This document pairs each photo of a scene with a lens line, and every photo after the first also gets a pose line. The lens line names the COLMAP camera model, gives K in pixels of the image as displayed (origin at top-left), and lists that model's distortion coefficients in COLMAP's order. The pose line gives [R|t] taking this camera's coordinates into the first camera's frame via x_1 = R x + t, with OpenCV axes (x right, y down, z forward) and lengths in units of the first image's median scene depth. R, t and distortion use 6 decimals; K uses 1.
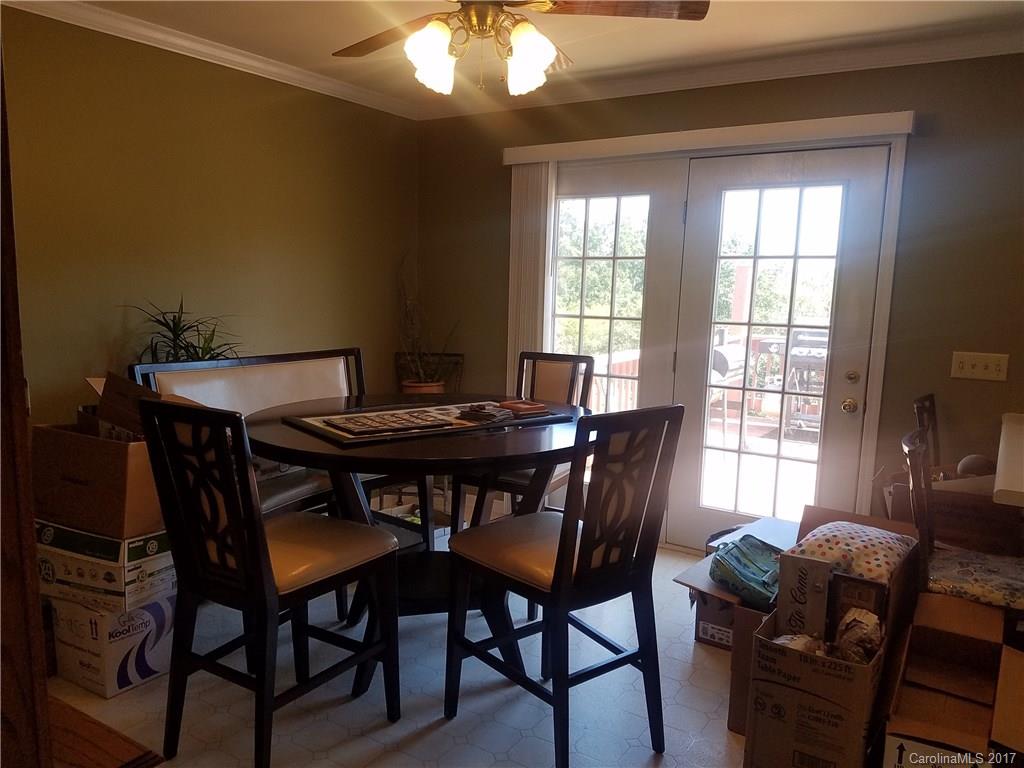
lens RADIAL K [[787.3, 0, 511.6], [0, 787.3, 394.9], [0, 0, 1]] dist [0.202453, -0.332043]
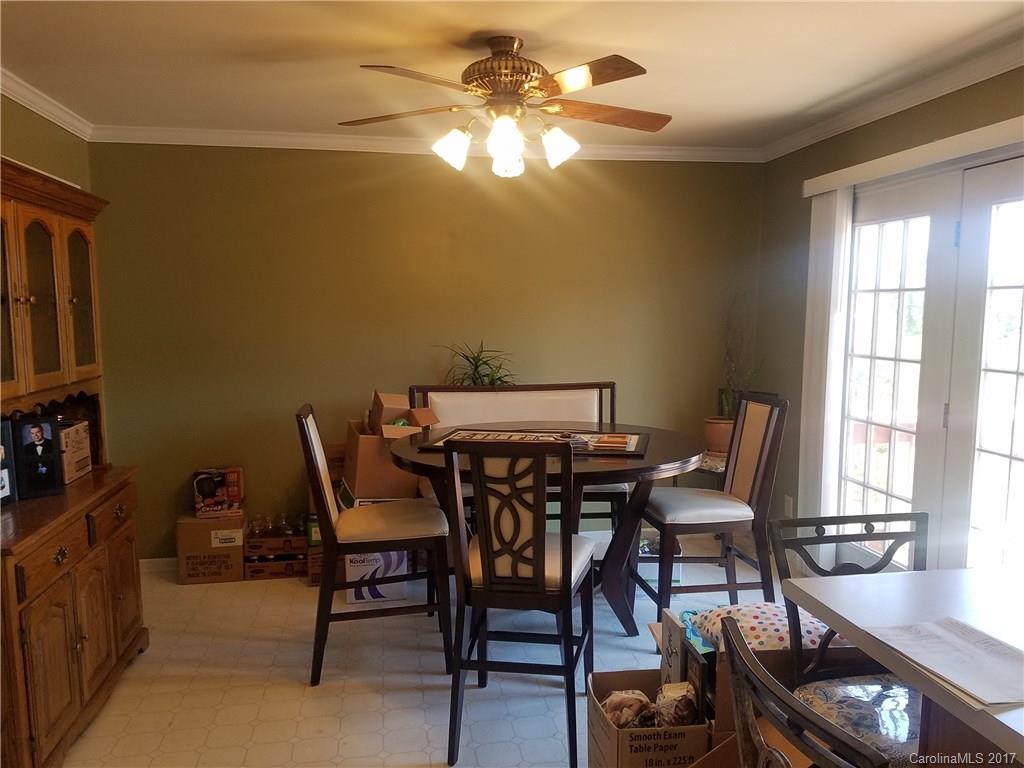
lens RADIAL K [[787.3, 0, 511.6], [0, 787.3, 394.9], [0, 0, 1]] dist [0.202453, -0.332043]
pose [[0.680950, 0.054323, -0.730312, 0.534538], [-0.082468, 0.996590, -0.002764, -0.024752], [0.727672, 0.062110, 0.683108, 0.116157]]
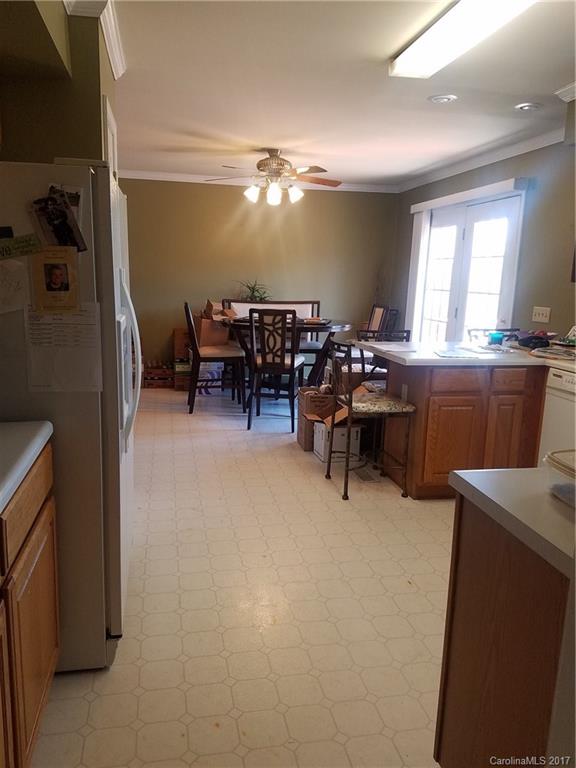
lens RADIAL K [[590.4, 0, 276.4], [0, 590.4, 389.1], [0, 0, 1]] dist [0.202453, -0.332043]
pose [[0.699576, 0.132454, -0.702175, 0.997828], [-0.108746, 0.990958, 0.078585, 0.077424], [0.706235, 0.021382, 0.707654, -0.346002]]
